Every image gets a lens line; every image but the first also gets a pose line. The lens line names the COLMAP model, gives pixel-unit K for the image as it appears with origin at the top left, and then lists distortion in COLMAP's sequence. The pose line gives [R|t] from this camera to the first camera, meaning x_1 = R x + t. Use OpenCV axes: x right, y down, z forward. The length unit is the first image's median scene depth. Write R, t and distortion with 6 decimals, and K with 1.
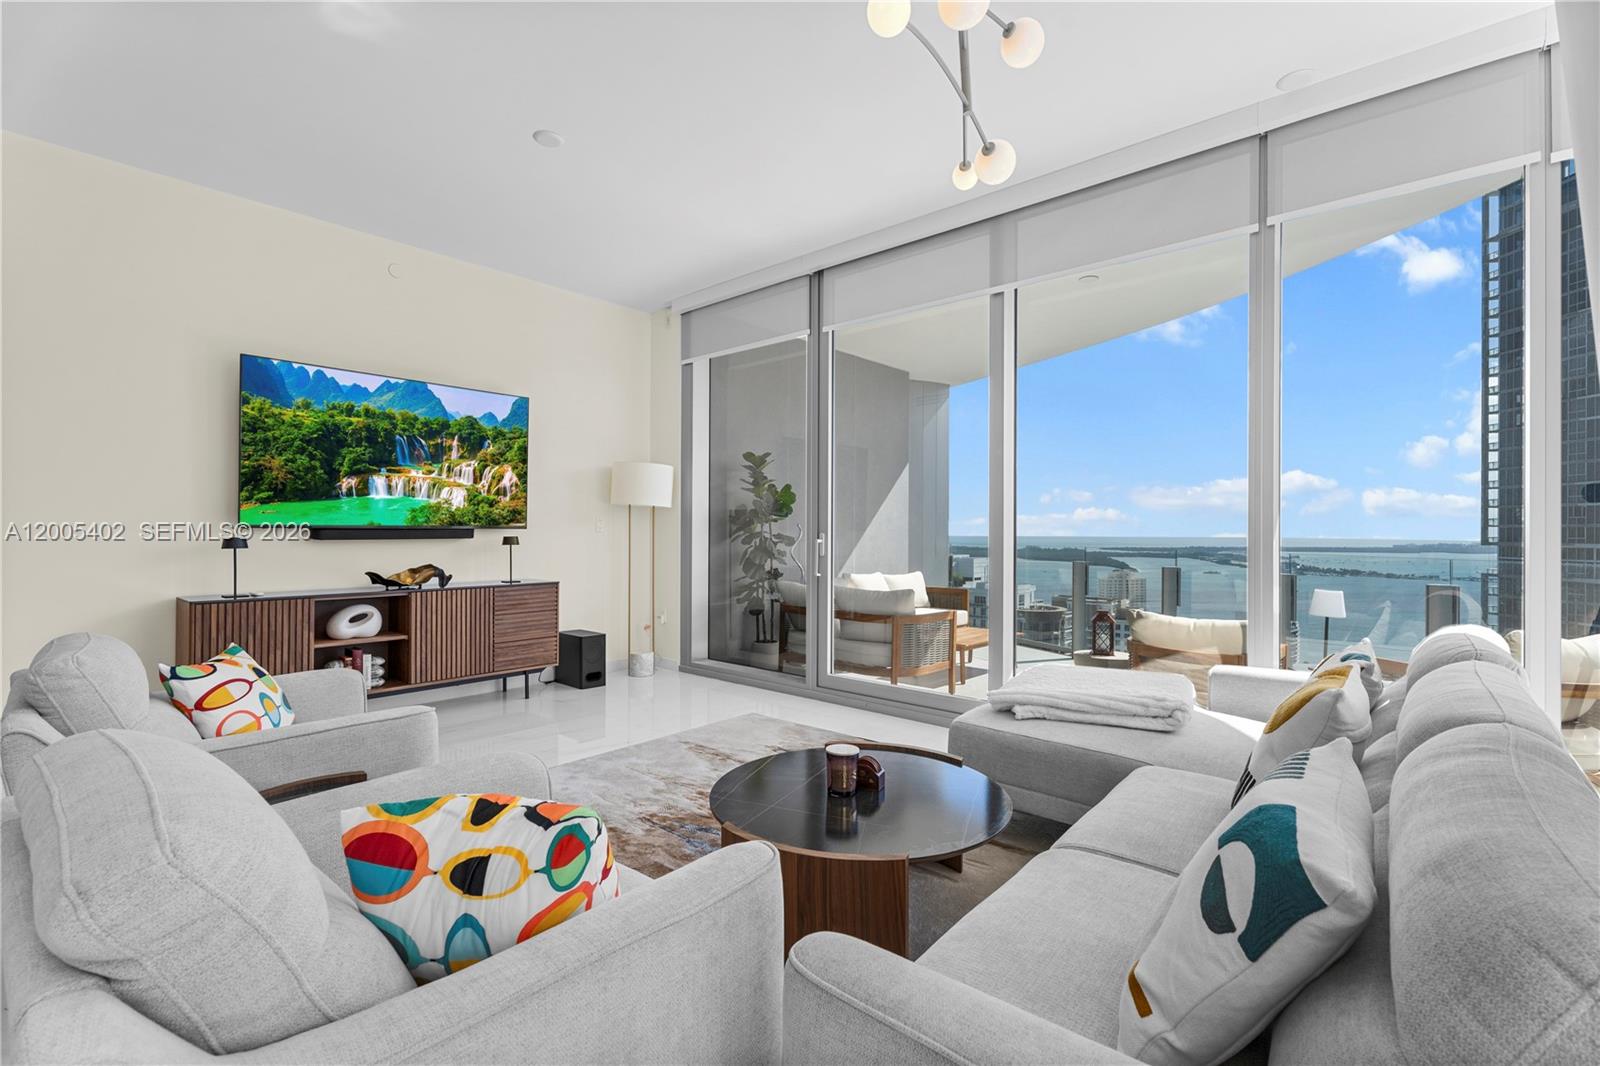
lens RADIAL K [[716.5, 0, 805.2], [0, 716.5, 533.3], [0, 0, 1]] dist [0.002348, 0.000106]
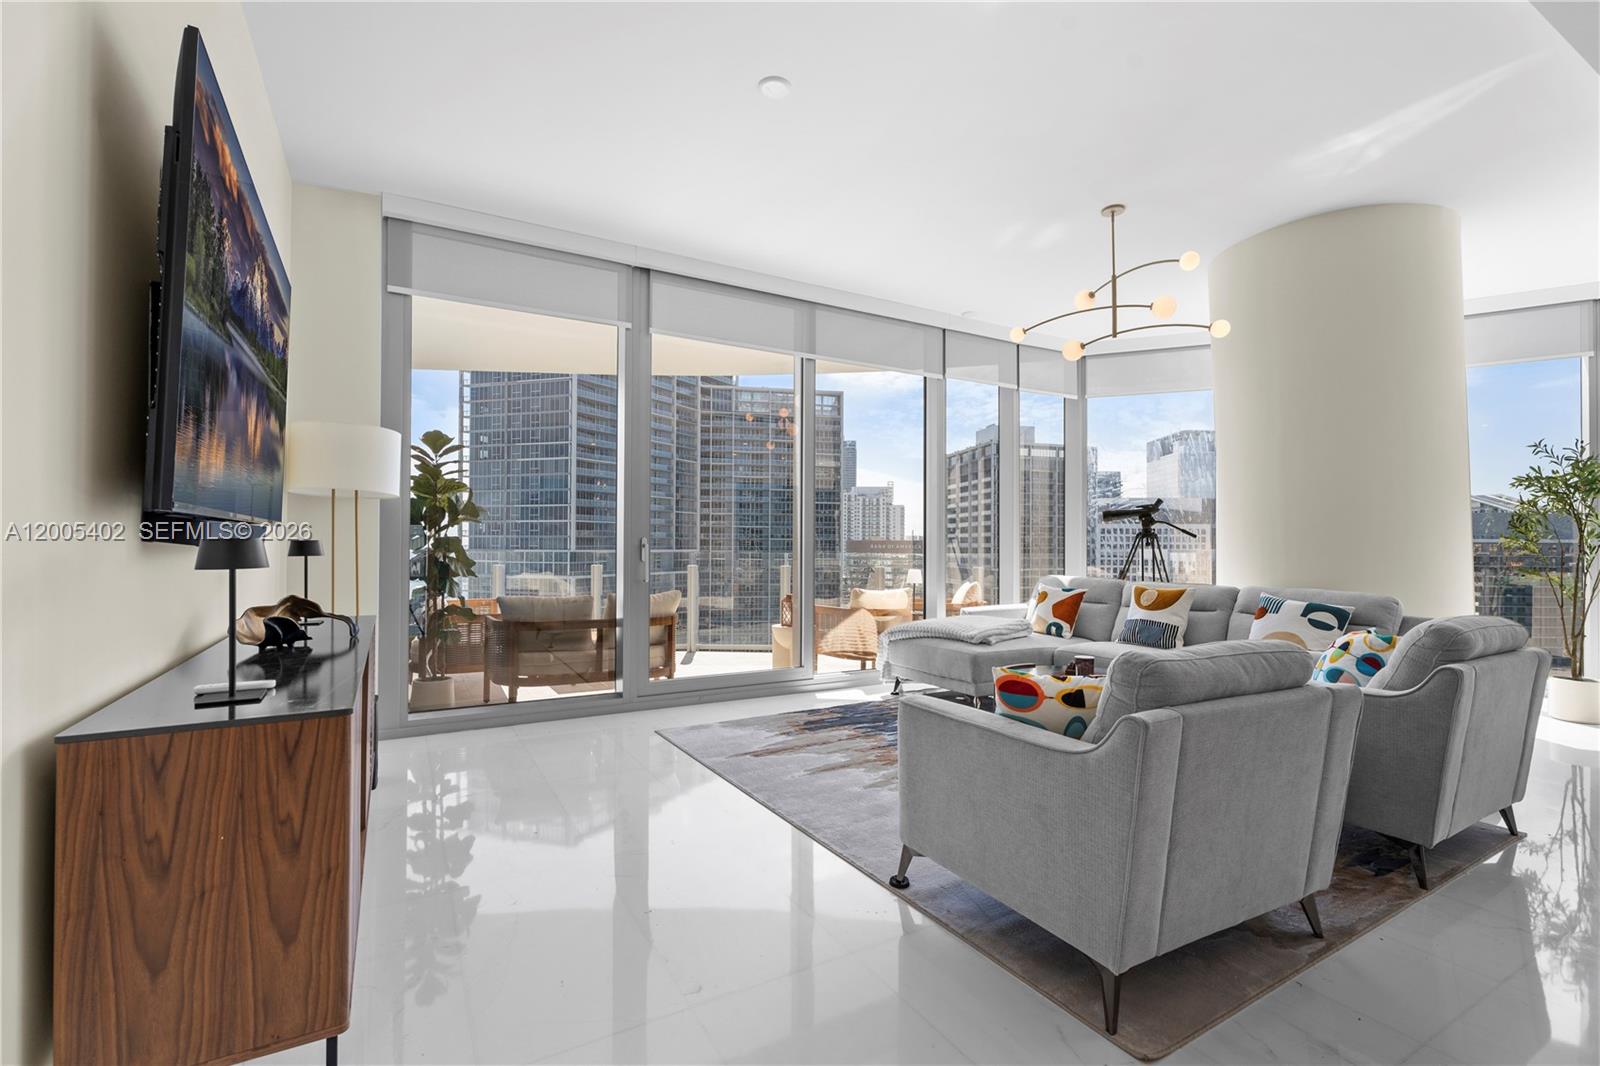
lens RADIAL K [[716.5, 0, 796.9], [0, 716.5, 528.7], [0, 0, 1]] dist [0.002348, 0.000106]
pose [[0.324878, 0.018190, 0.945581, -0.909010], [-0.001941, 0.999826, -0.018567, 0.006458], [-0.945754, 0.004196, 0.324856, 0.531323]]
